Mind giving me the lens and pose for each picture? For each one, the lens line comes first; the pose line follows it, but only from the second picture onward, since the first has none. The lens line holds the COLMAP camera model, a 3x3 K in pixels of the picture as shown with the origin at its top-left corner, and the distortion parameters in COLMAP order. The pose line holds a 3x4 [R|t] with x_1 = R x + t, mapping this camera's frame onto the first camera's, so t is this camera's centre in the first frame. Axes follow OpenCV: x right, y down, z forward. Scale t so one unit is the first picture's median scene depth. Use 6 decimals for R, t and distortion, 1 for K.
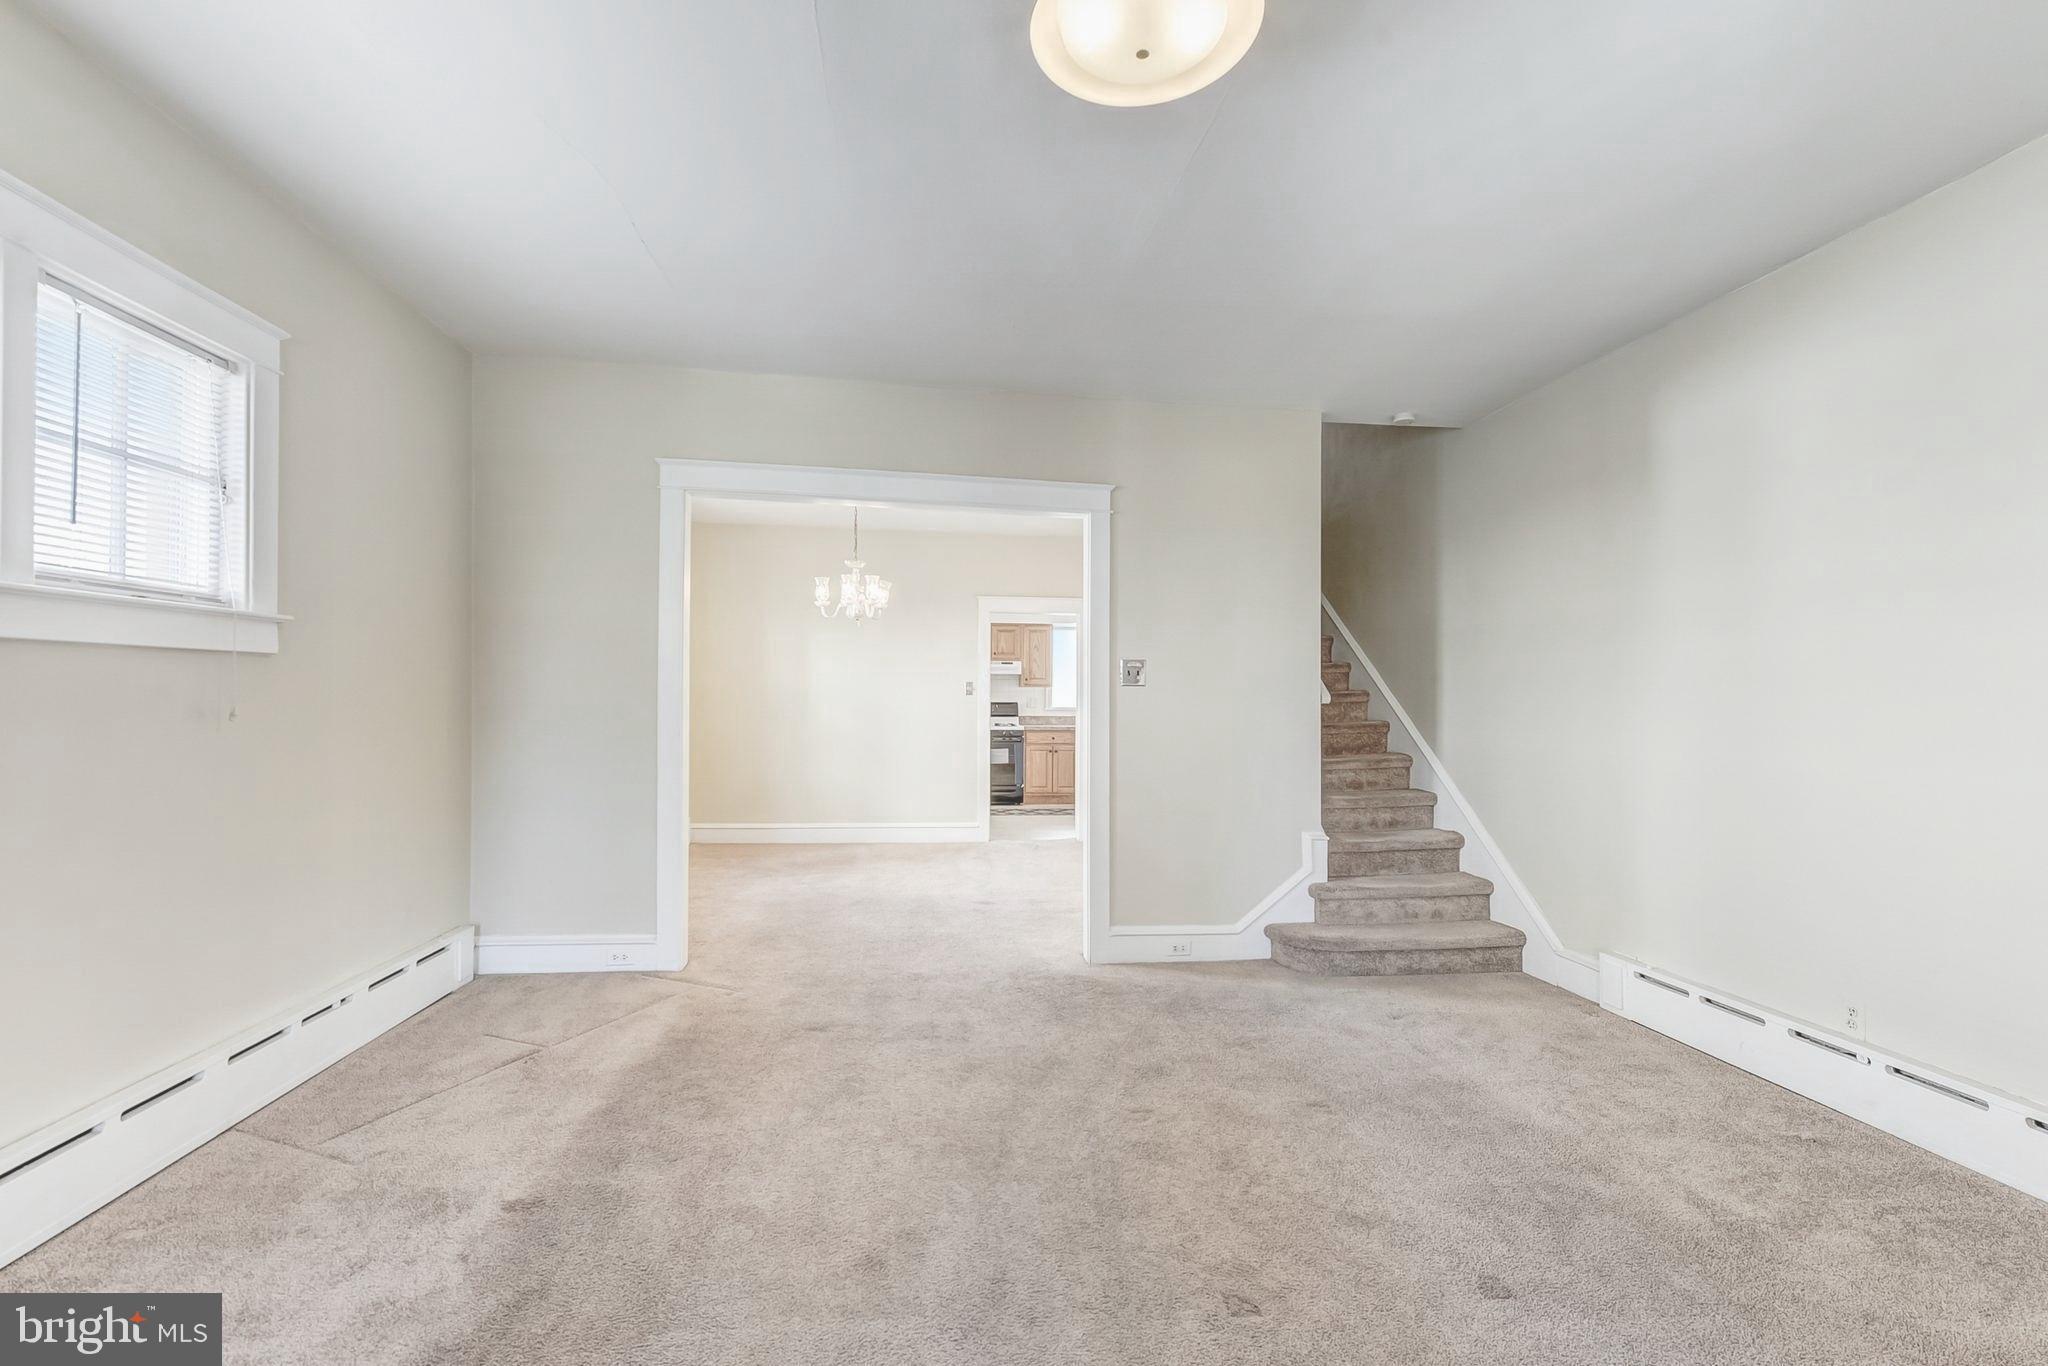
lens RADIAL K [[872.4, 0, 1019.2], [0, 872.4, 690.9], [0, 0, 1]] dist [-0.000278, -0.000671]
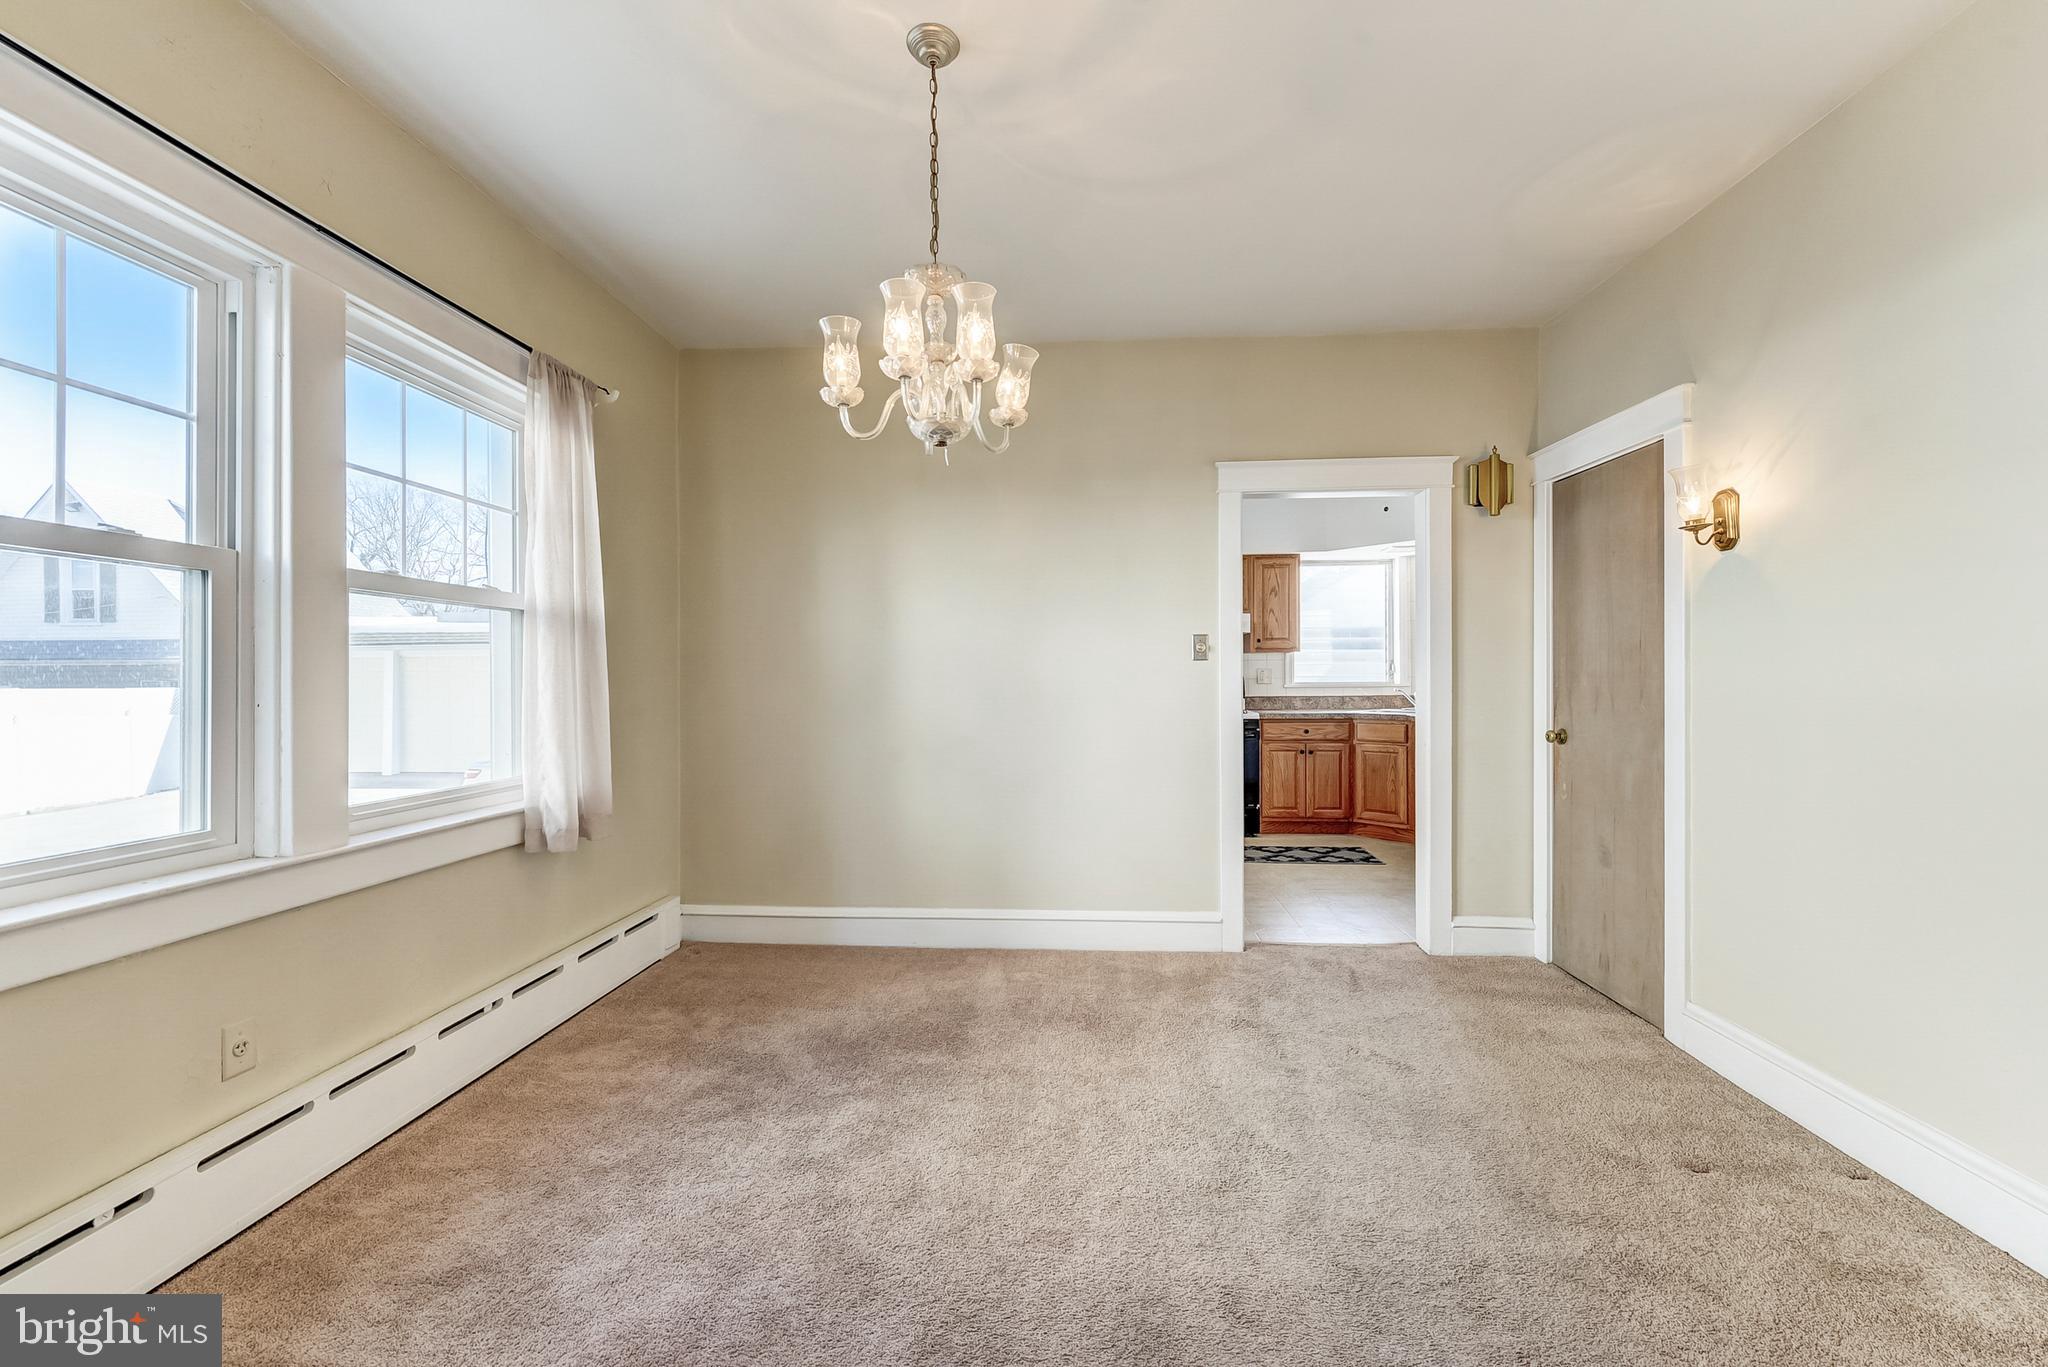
lens RADIAL K [[797.1, 0, 1019.0], [0, 797.1, 676.3], [0, 0, 1]] dist [0.000253, -0.000281]
pose [[0.980860, -0.020235, -0.193658, -0.131790], [0.021131, 0.999773, 0.002560, 0.020173], [0.193563, -0.006603, 0.981066, 0.973157]]
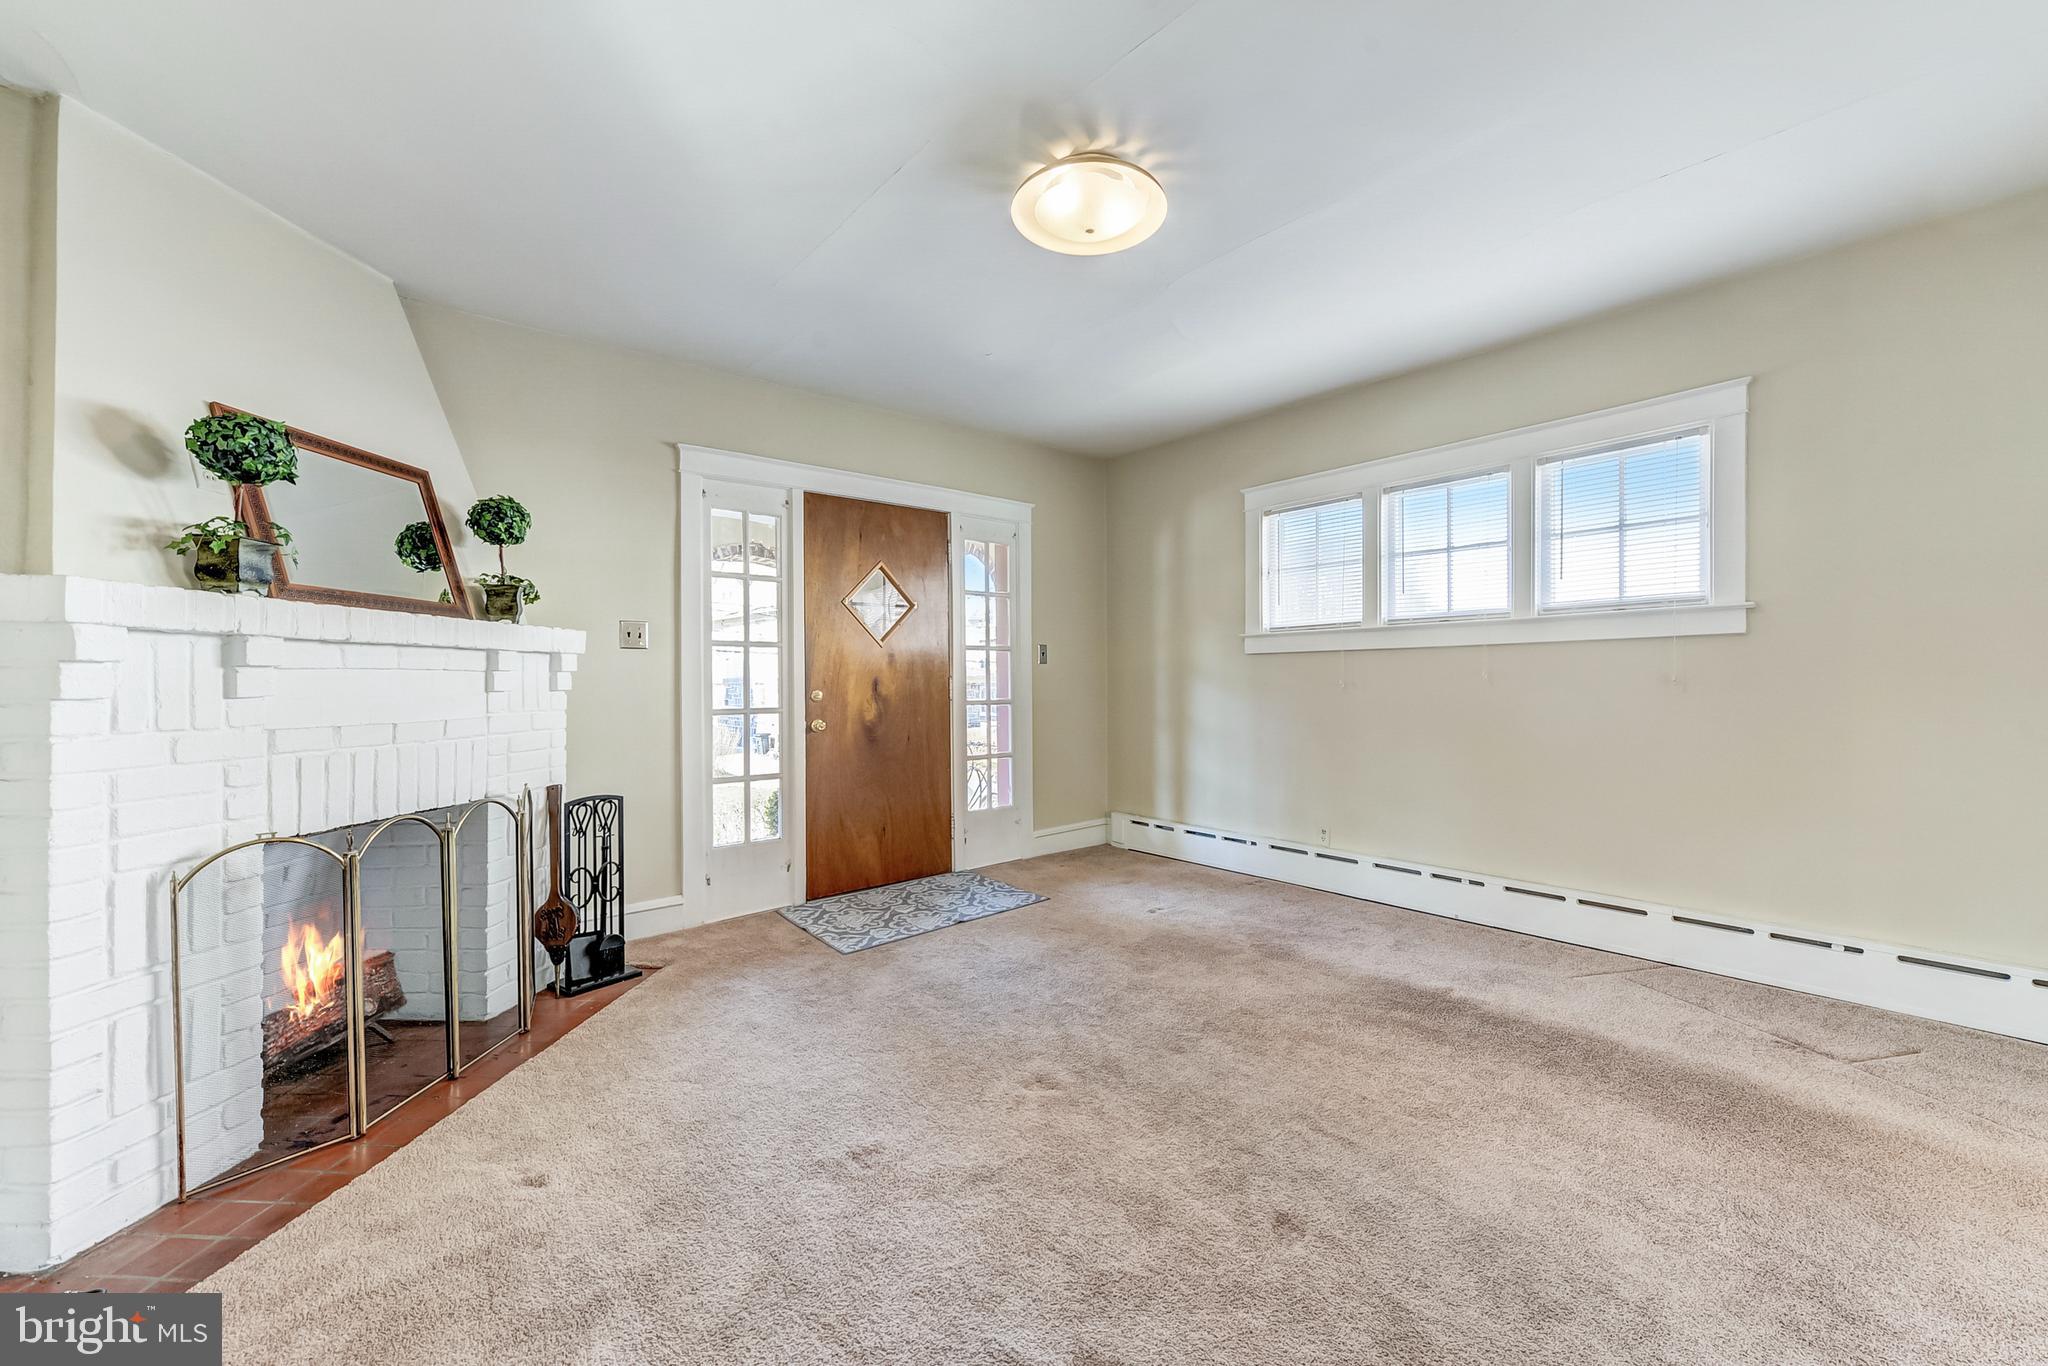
lens RADIAL K [[797.1, 0, 1019.0], [0, 797.1, 675.8], [0, 0, 1]] dist [0.000253, -0.000281]
pose [[-0.834560, -0.005944, -0.550886, 0.452857], [0.002552, 0.999889, -0.014656, 0.022798], [0.550912, -0.013637, -0.834452, 0.926457]]
